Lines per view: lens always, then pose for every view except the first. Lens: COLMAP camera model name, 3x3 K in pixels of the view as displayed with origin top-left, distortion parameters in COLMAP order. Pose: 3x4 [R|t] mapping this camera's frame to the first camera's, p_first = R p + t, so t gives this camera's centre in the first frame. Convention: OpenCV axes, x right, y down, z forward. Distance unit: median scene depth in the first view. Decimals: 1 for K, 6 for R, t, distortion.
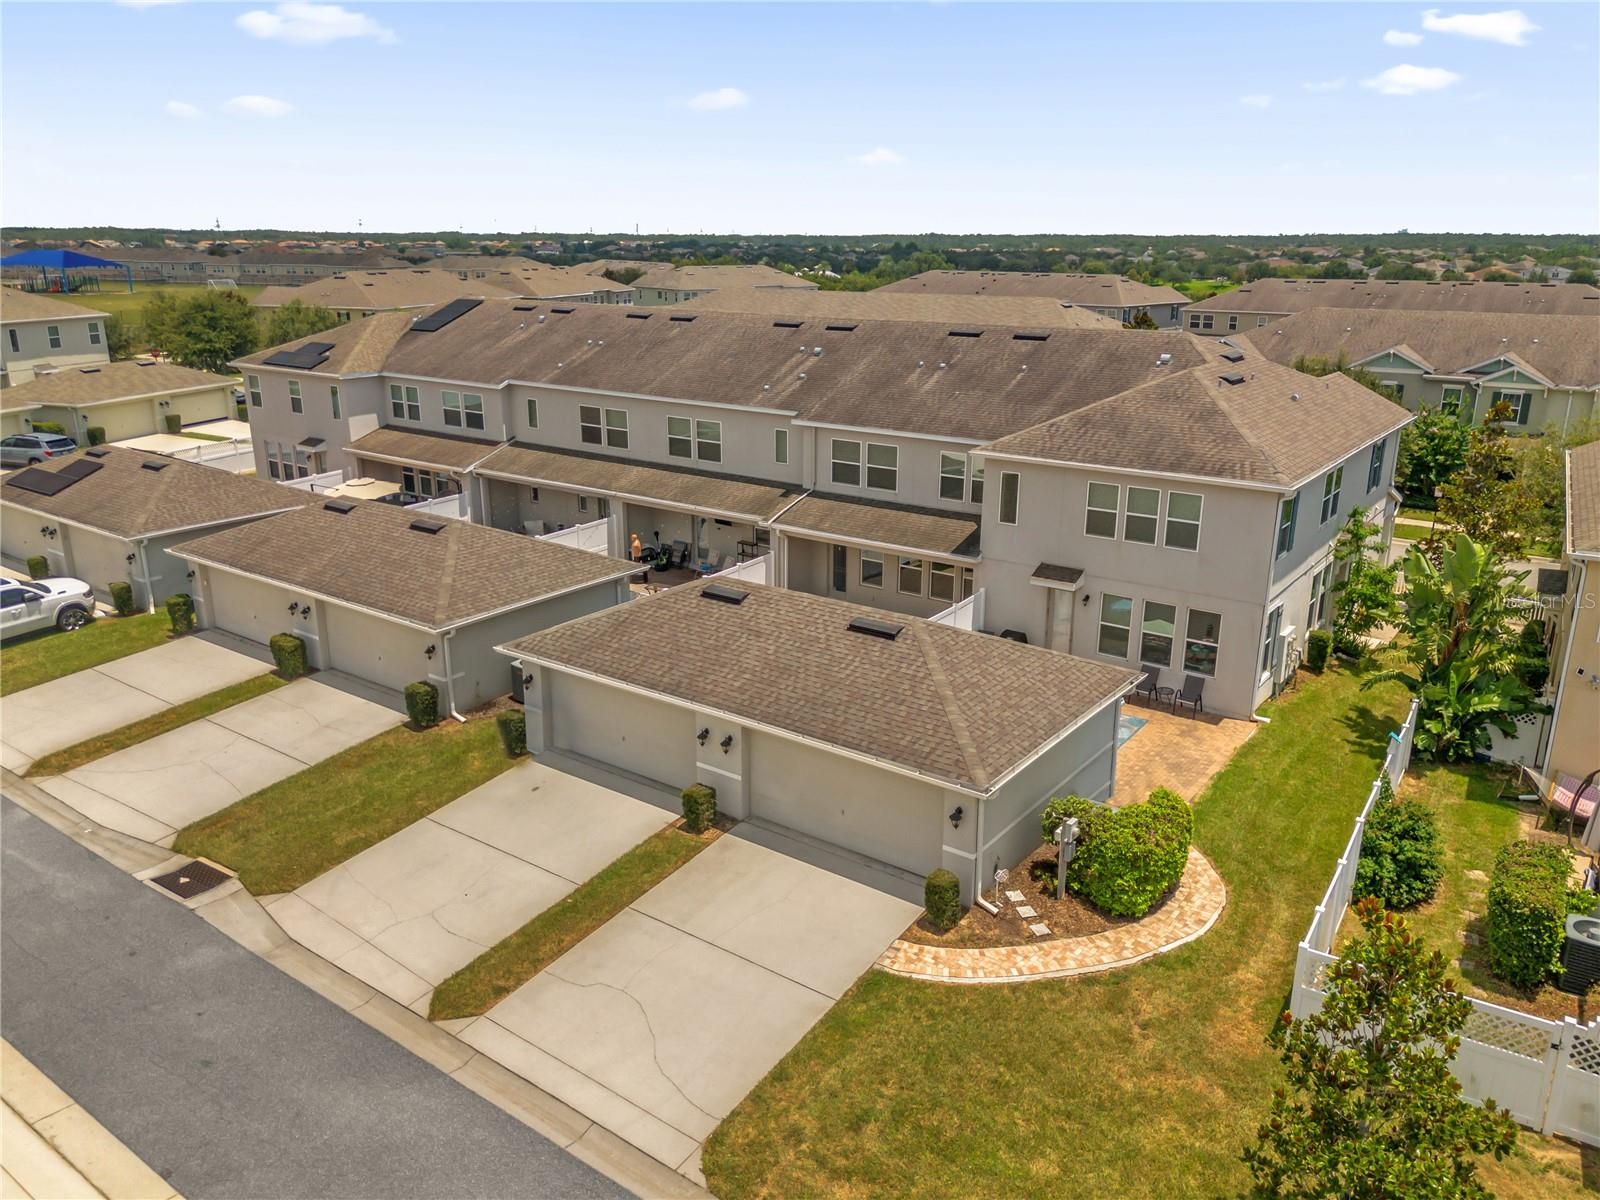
lens RADIAL K [[1186.5, 0, 795.9], [0, 1186.5, 593.1], [0, 0, 1]] dist [0.040133, -0.005635]
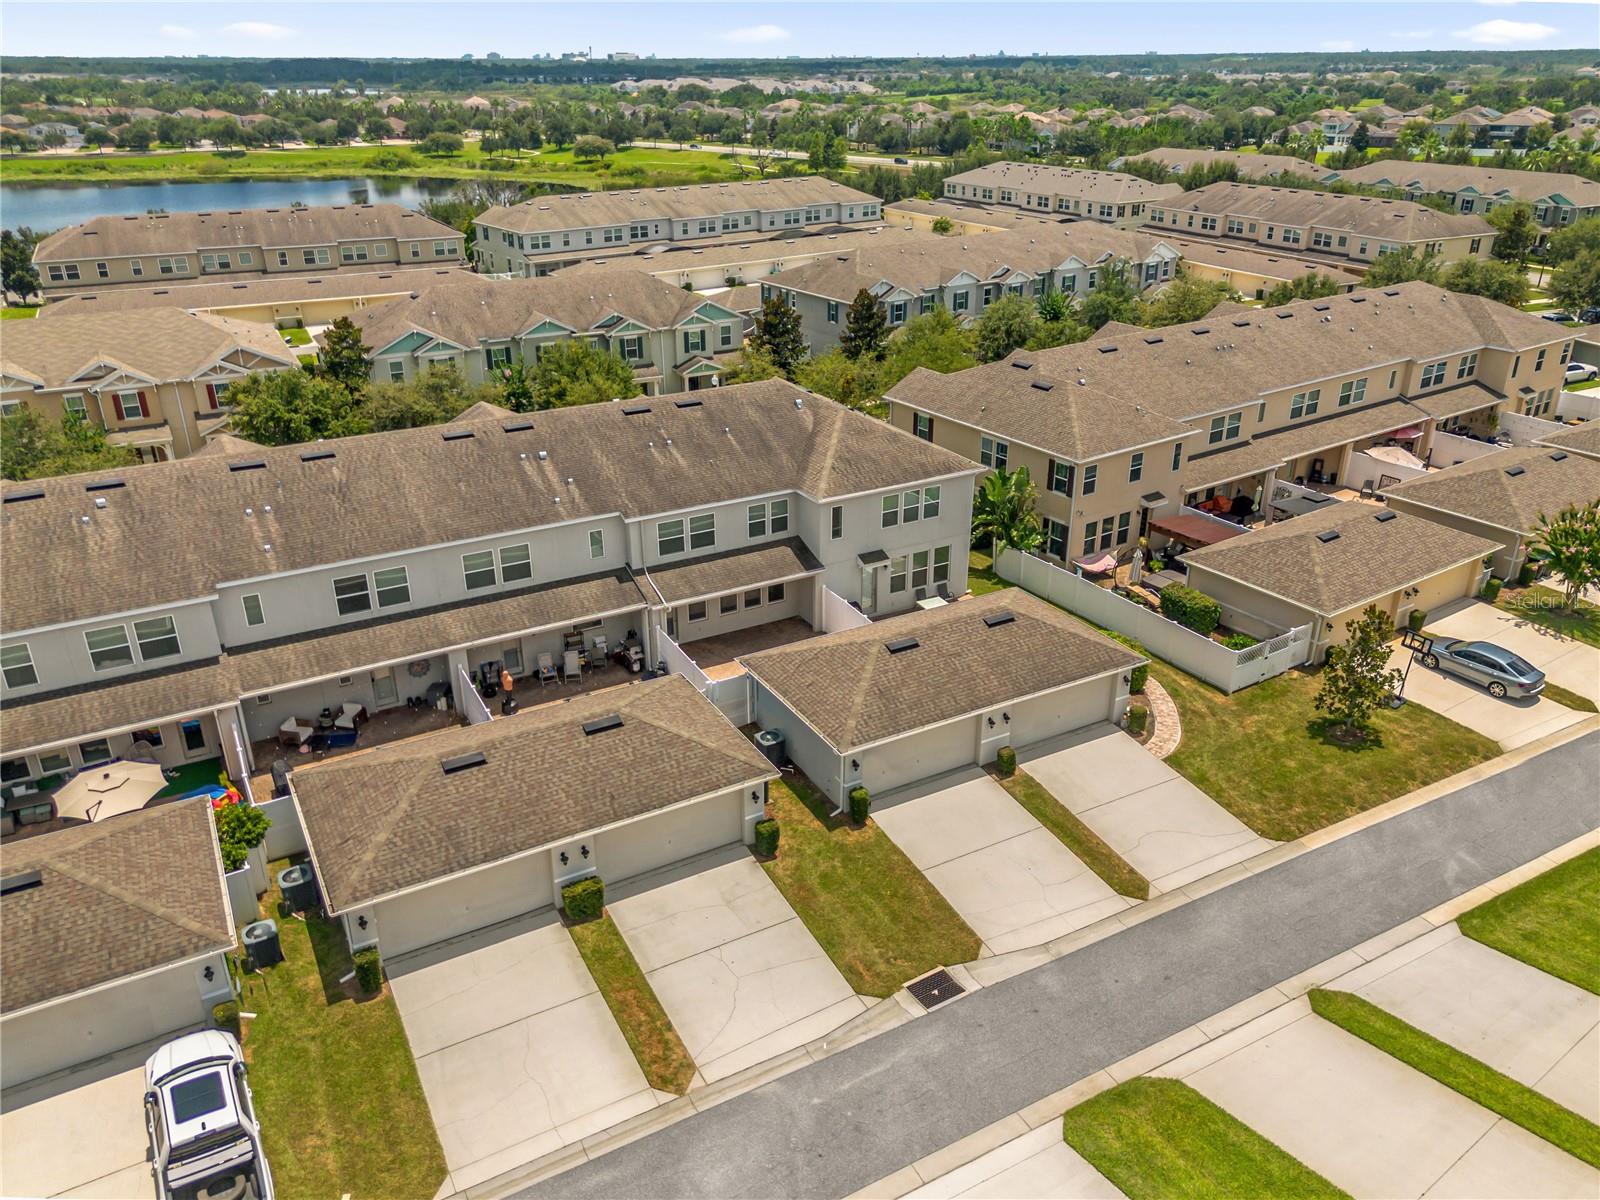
lens RADIAL K [[1159.9, 0, 802.1], [0, 1159.9, 603.2], [0, 0, 1]] dist [0.049873, -0.036791]
pose [[0.414346, -0.386796, 0.823836, -0.981165], [0.267475, 0.916974, 0.296000, -0.389624], [-0.869928, 0.097710, 0.483403, 0.303147]]
